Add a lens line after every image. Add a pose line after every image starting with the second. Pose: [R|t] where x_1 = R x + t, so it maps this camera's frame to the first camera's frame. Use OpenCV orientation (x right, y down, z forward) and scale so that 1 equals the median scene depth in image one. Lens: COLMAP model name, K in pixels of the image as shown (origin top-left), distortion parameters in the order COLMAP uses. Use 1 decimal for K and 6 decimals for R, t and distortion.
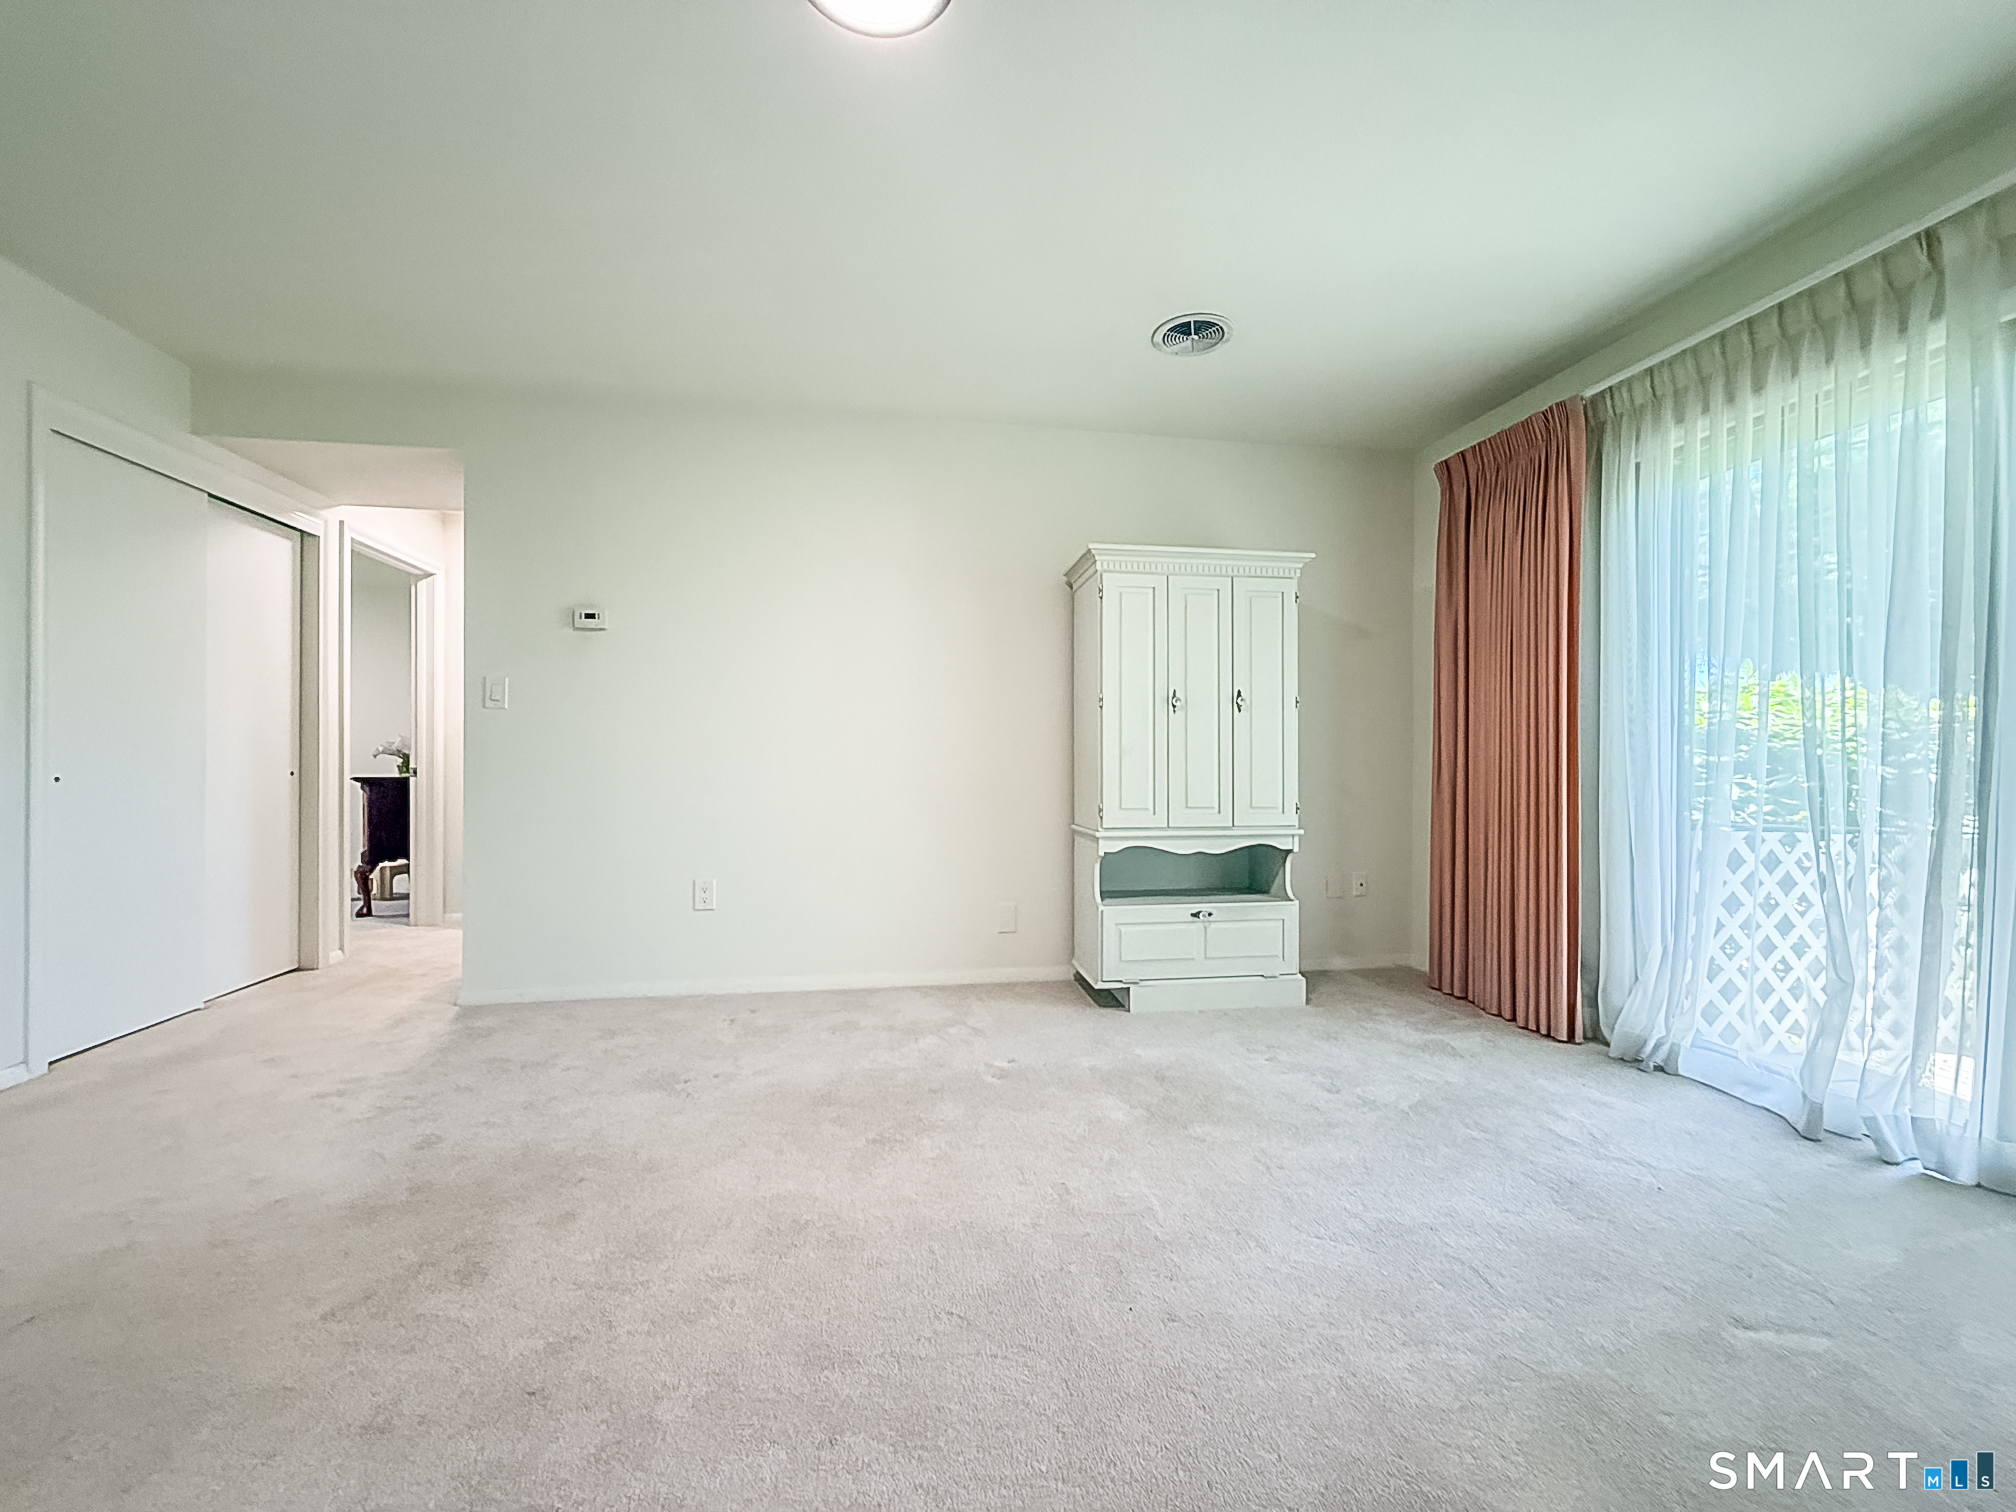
lens RADIAL K [[804.9, 0, 1006.5], [0, 804.9, 764.0], [0, 0, 1]] dist [0.001541, -0.000448]
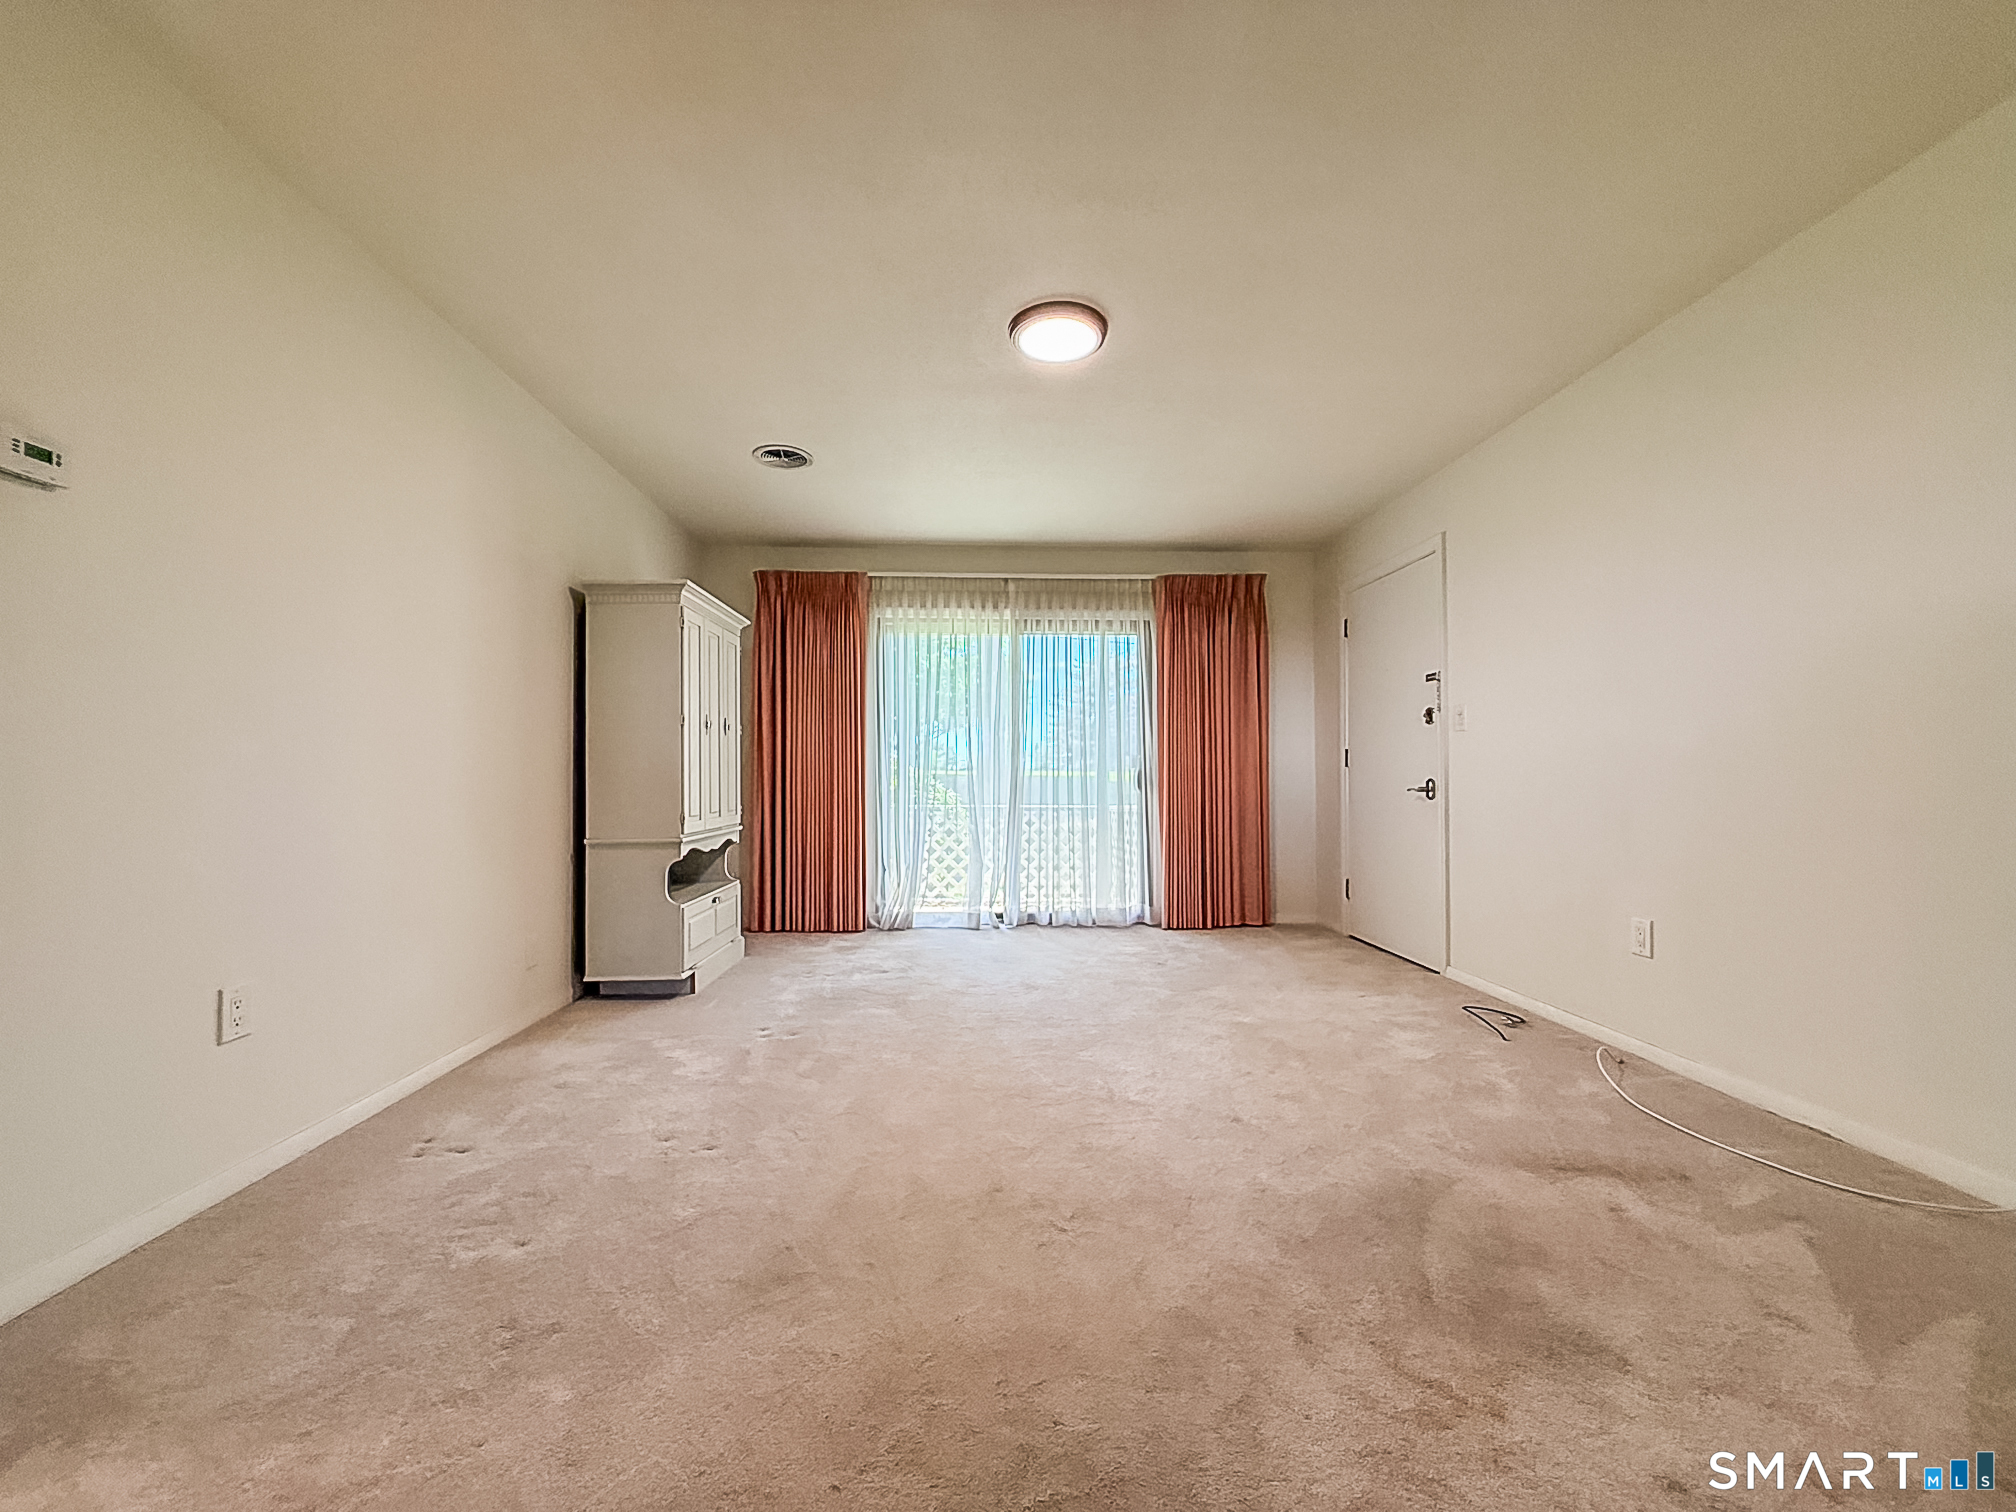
lens RADIAL K [[804.9, 0, 1006.5], [0, 804.9, 764.0], [0, 0, 1]] dist [0.001541, -0.000448]
pose [[0.106947, 0.011877, 0.994194, -1.060812], [0.001678, 0.999925, -0.012126, -0.001484], [-0.994263, 0.002965, 0.106919, 0.492979]]
